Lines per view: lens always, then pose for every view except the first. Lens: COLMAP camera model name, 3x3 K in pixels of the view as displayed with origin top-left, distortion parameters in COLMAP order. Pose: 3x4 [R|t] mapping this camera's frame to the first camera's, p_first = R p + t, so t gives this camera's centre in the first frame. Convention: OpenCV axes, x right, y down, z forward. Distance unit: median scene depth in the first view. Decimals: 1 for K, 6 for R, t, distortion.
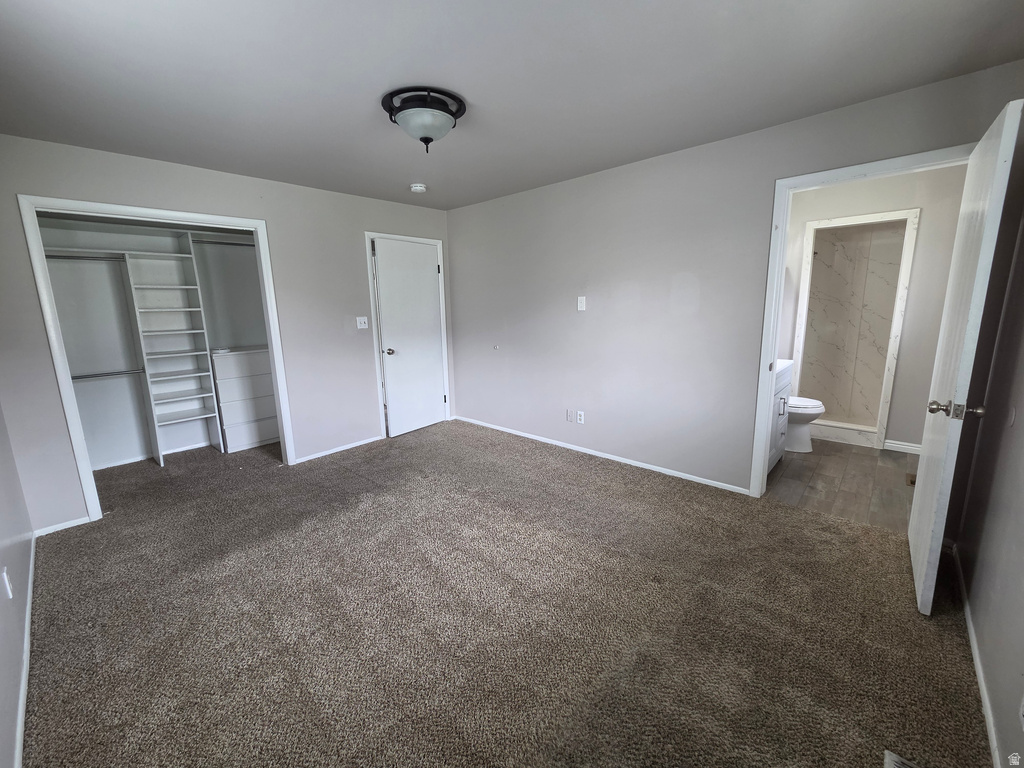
lens RADIAL K [[418.8, 0, 510.5], [0, 418.8, 380.0], [0, 0, 1]] dist [0.000536, 0.000060]
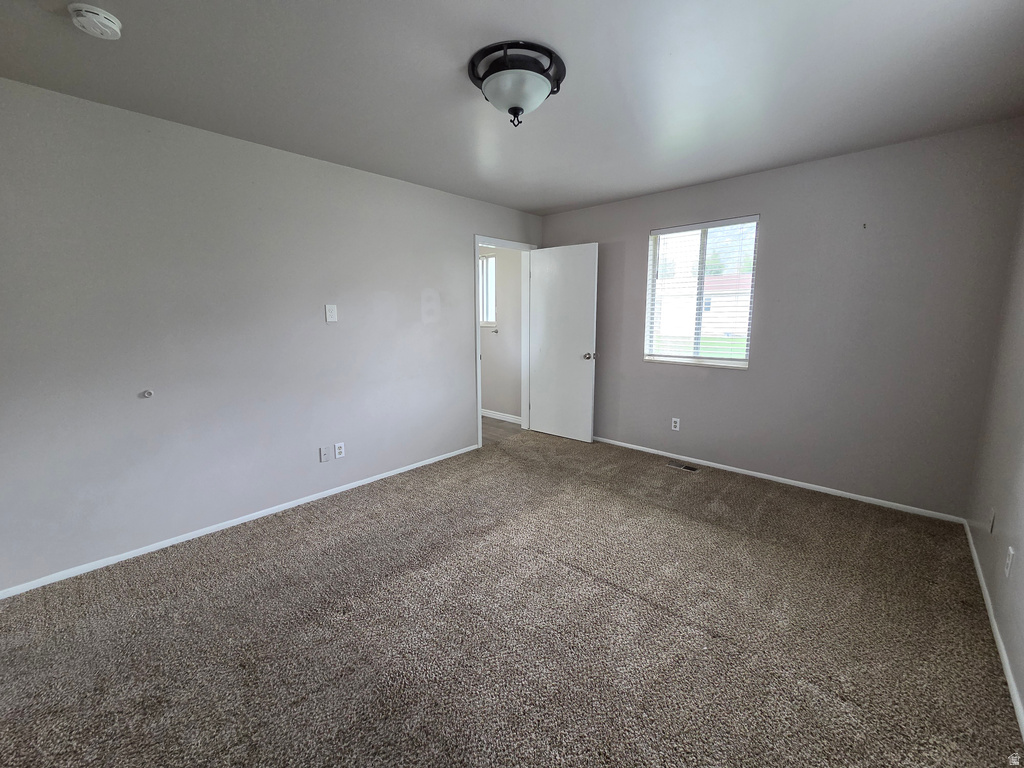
lens RADIAL K [[418.8, 0, 510.5], [0, 418.8, 380.0], [0, 0, 1]] dist [0.000536, 0.000060]
pose [[0.006776, -0.128734, 0.991656, -0.933517], [0.190441, 0.973695, 0.125101, -0.124816], [-0.981675, 0.188005, 0.031114, 0.907779]]
